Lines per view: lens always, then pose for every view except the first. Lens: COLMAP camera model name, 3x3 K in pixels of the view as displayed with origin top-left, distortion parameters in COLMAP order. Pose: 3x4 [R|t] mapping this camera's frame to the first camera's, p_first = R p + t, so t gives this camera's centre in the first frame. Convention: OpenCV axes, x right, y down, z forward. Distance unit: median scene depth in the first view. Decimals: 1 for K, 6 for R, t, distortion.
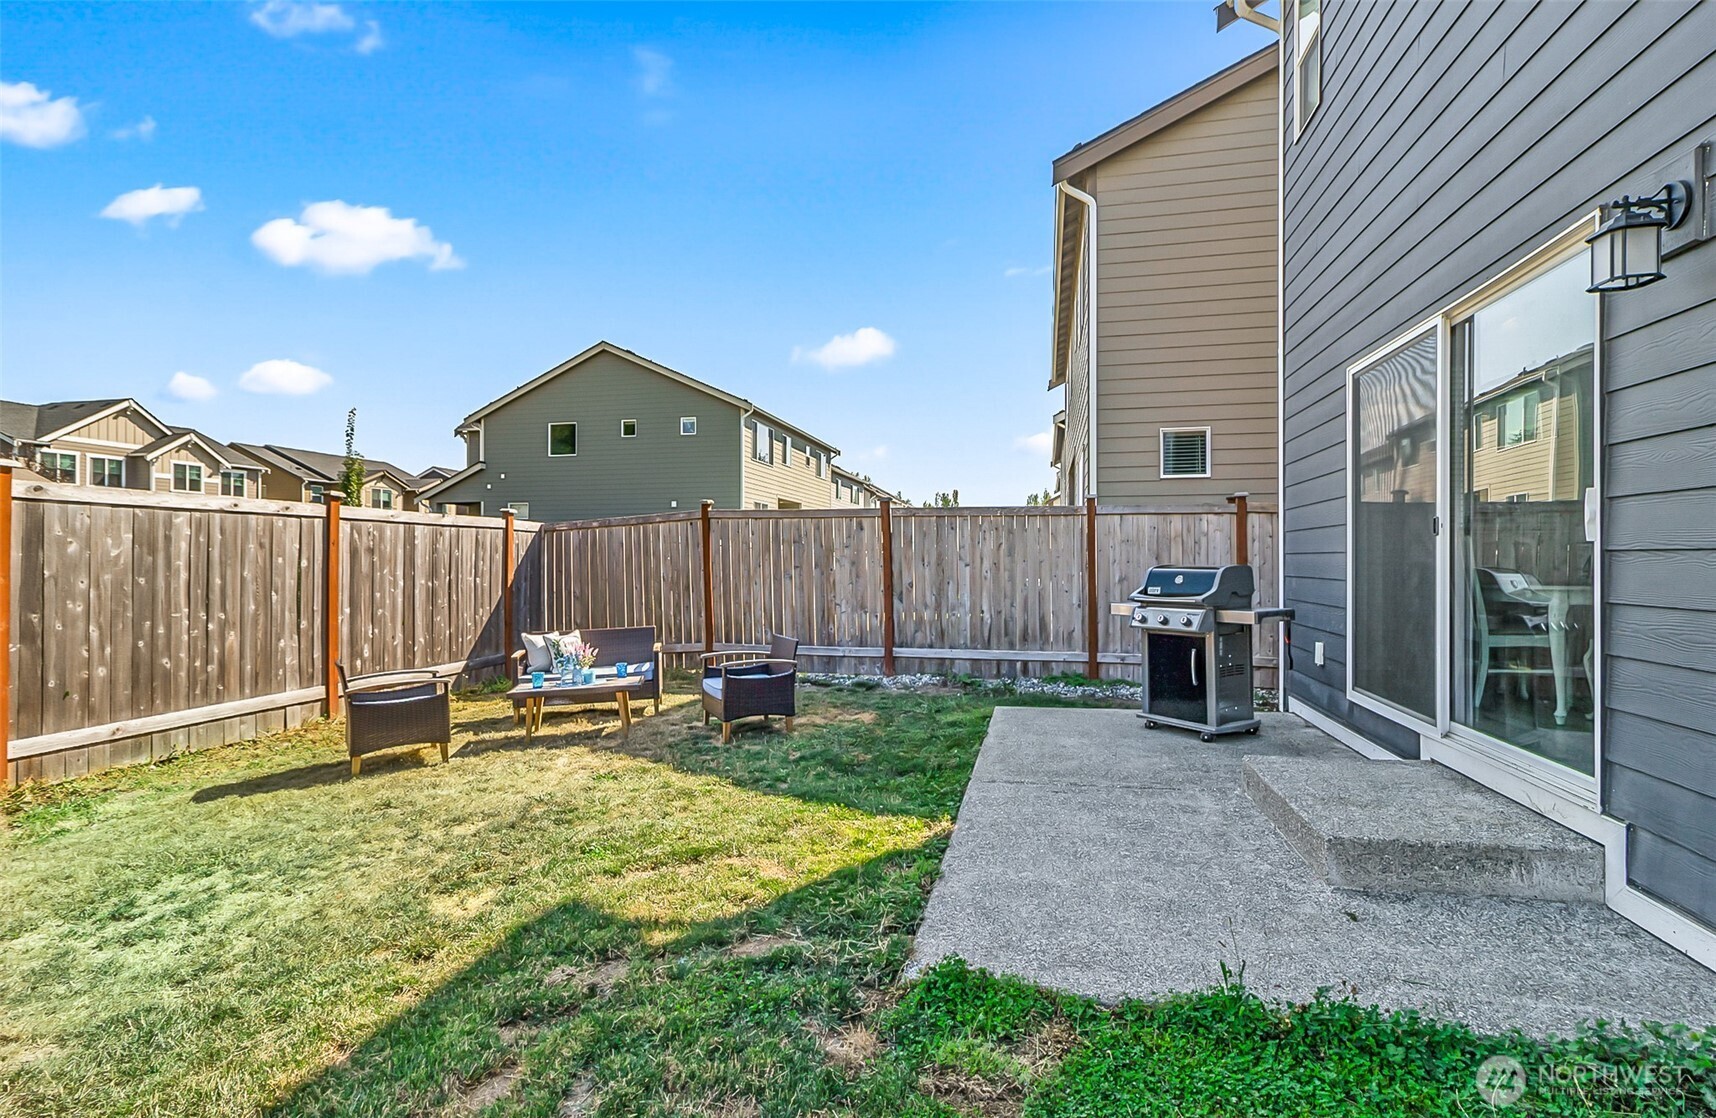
lens RADIAL K [[794.9, 0, 862.4], [0, 794.9, 551.5], [0, 0, 1]] dist [0.008075, 0.000597]
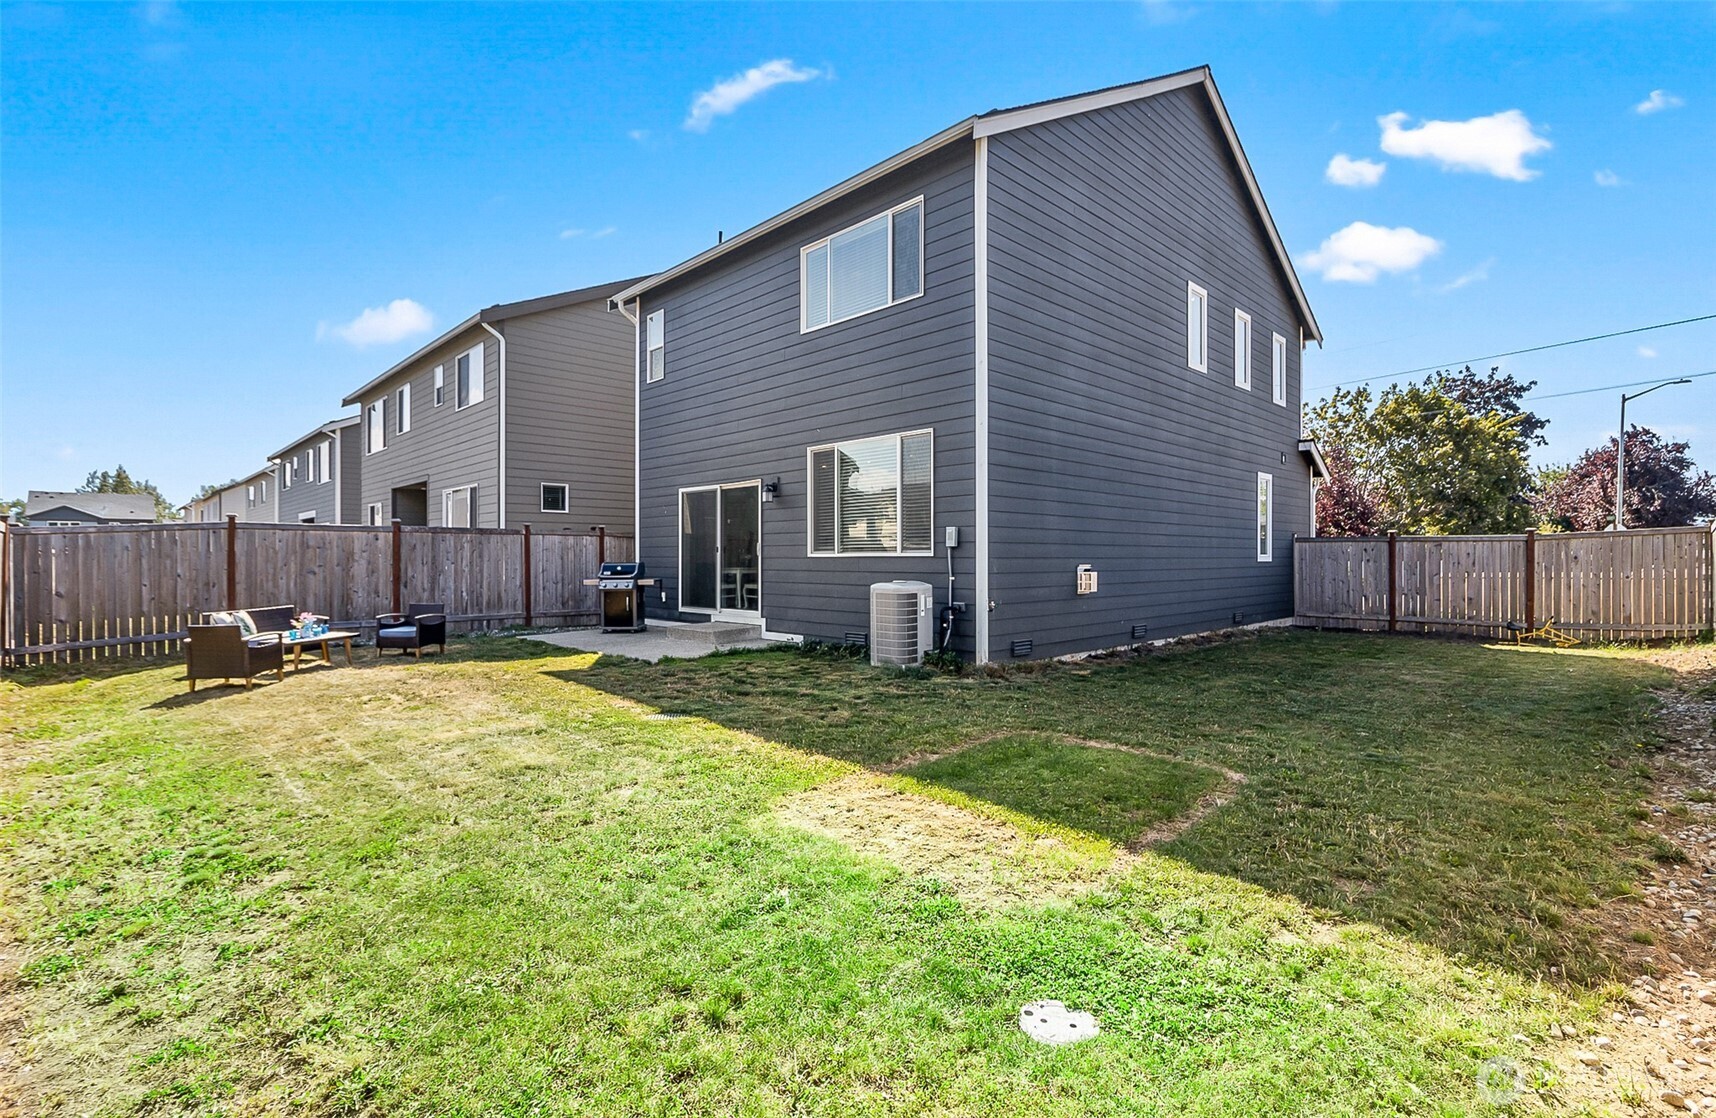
lens RADIAL K [[794.9, 0, 871.7], [0, 794.9, 555.0], [0, 0, 1]] dist [0.008075, 0.000597]
pose [[0.541558, 0.000503, 0.840663, -0.768377], [-0.006736, 0.999970, 0.003742, -0.011741], [-0.840636, -0.007689, 0.541546, -0.593784]]
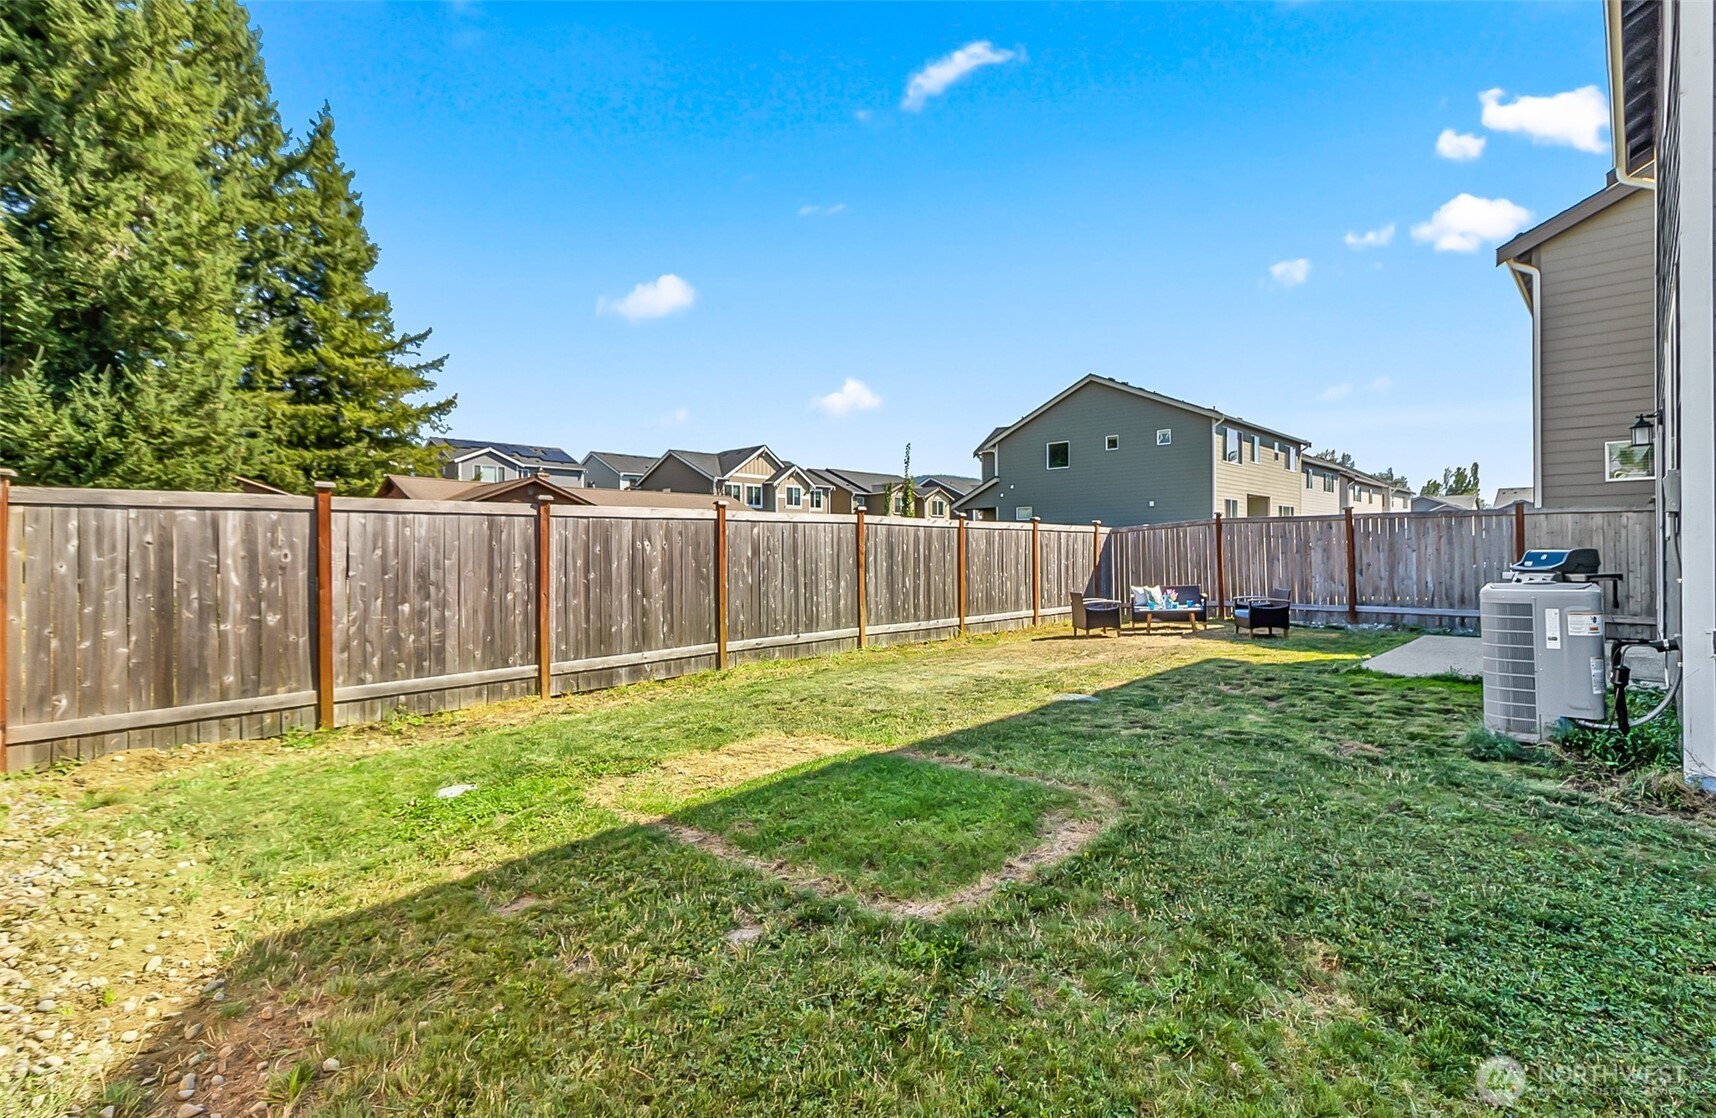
lens RADIAL K [[794.9, 0, 862.0], [0, 794.9, 548.3], [0, 0, 1]] dist [0.008075, 0.000597]
pose [[0.856806, -0.009403, -0.515553, 0.017486], [0.012712, 0.999915, 0.002889, -0.005121], [0.515482, -0.009029, 0.856853, -0.805340]]
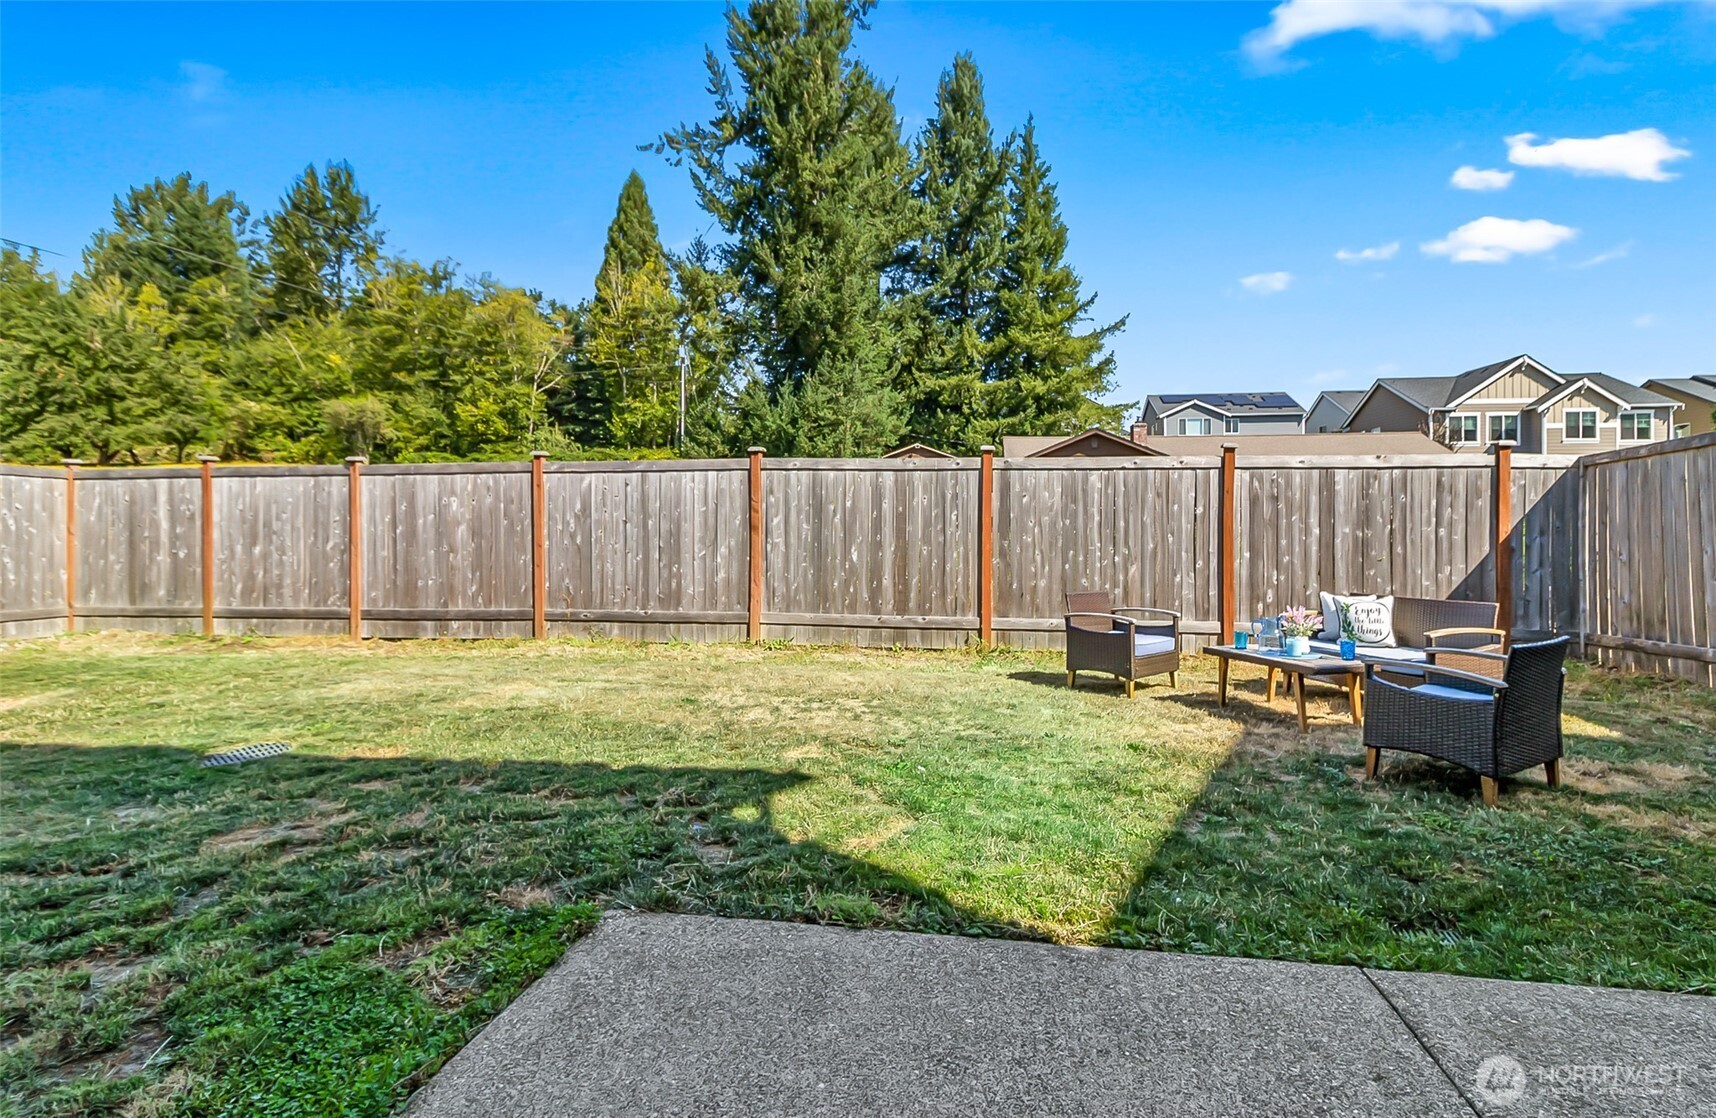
lens RADIAL K [[794.9, 0, 877.6], [0, 794.9, 527.4], [0, 0, 1]] dist [0.008075, 0.000597]
pose [[0.075801, 0.021381, -0.996894, 0.298756], [0.011005, 0.999691, 0.022278, 0.006674], [0.997062, -0.012659, 0.075542, 0.348649]]
